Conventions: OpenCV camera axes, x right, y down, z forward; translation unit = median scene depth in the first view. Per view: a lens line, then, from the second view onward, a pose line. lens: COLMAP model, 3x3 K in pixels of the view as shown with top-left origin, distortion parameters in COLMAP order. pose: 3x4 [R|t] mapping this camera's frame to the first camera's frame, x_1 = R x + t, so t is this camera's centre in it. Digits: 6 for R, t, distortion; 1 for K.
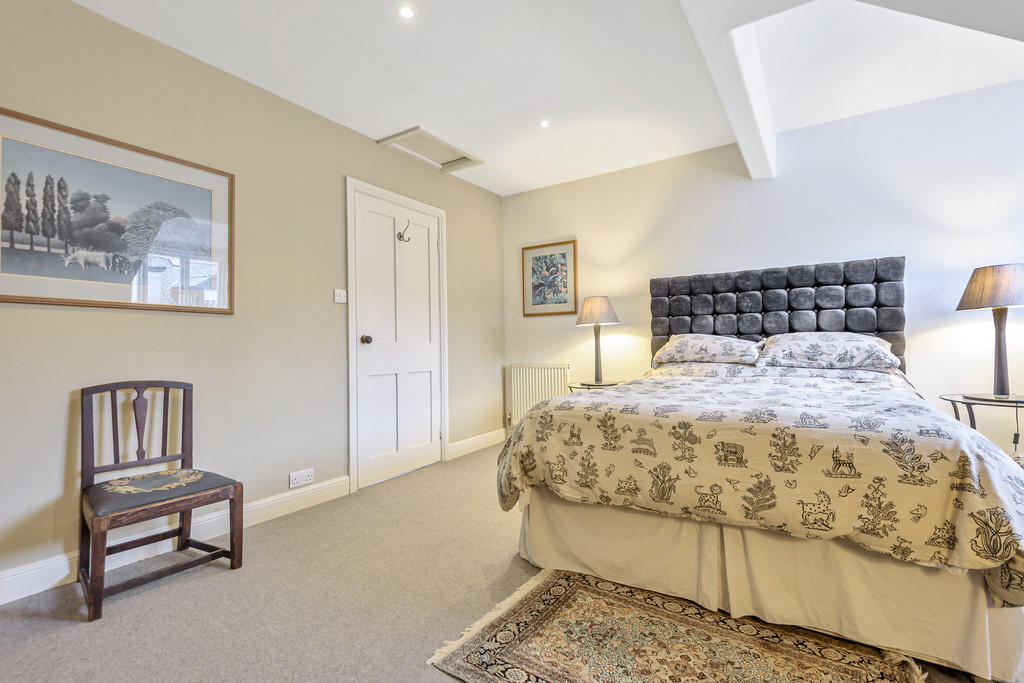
lens RADIAL K [[463.7, 0, 518.3], [0, 463.7, 343.5], [0, 0, 1]] dist [0.013140, -0.000765]
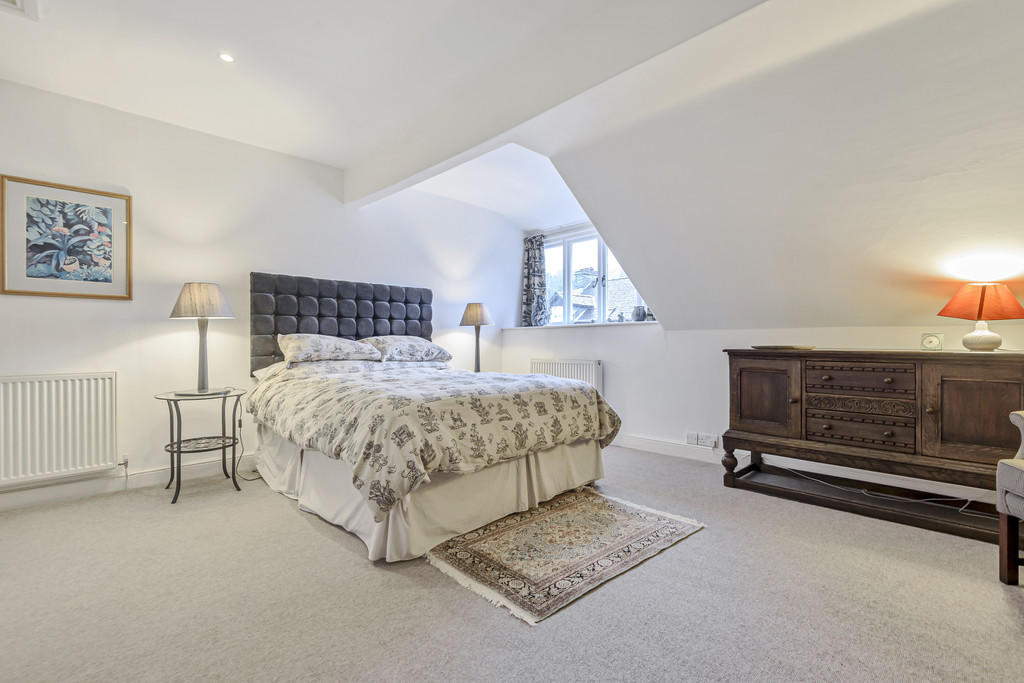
lens RADIAL K [[455.3, 0, 512.0], [0, 455.3, 341.5], [0, 0, 1]] dist [0.019242, -0.000143]
pose [[0.225998, 0.014324, 0.974023, -0.617343], [-0.002832, 0.999897, -0.014047, 0.011081], [-0.974124, 0.000416, 0.226015, 0.387272]]
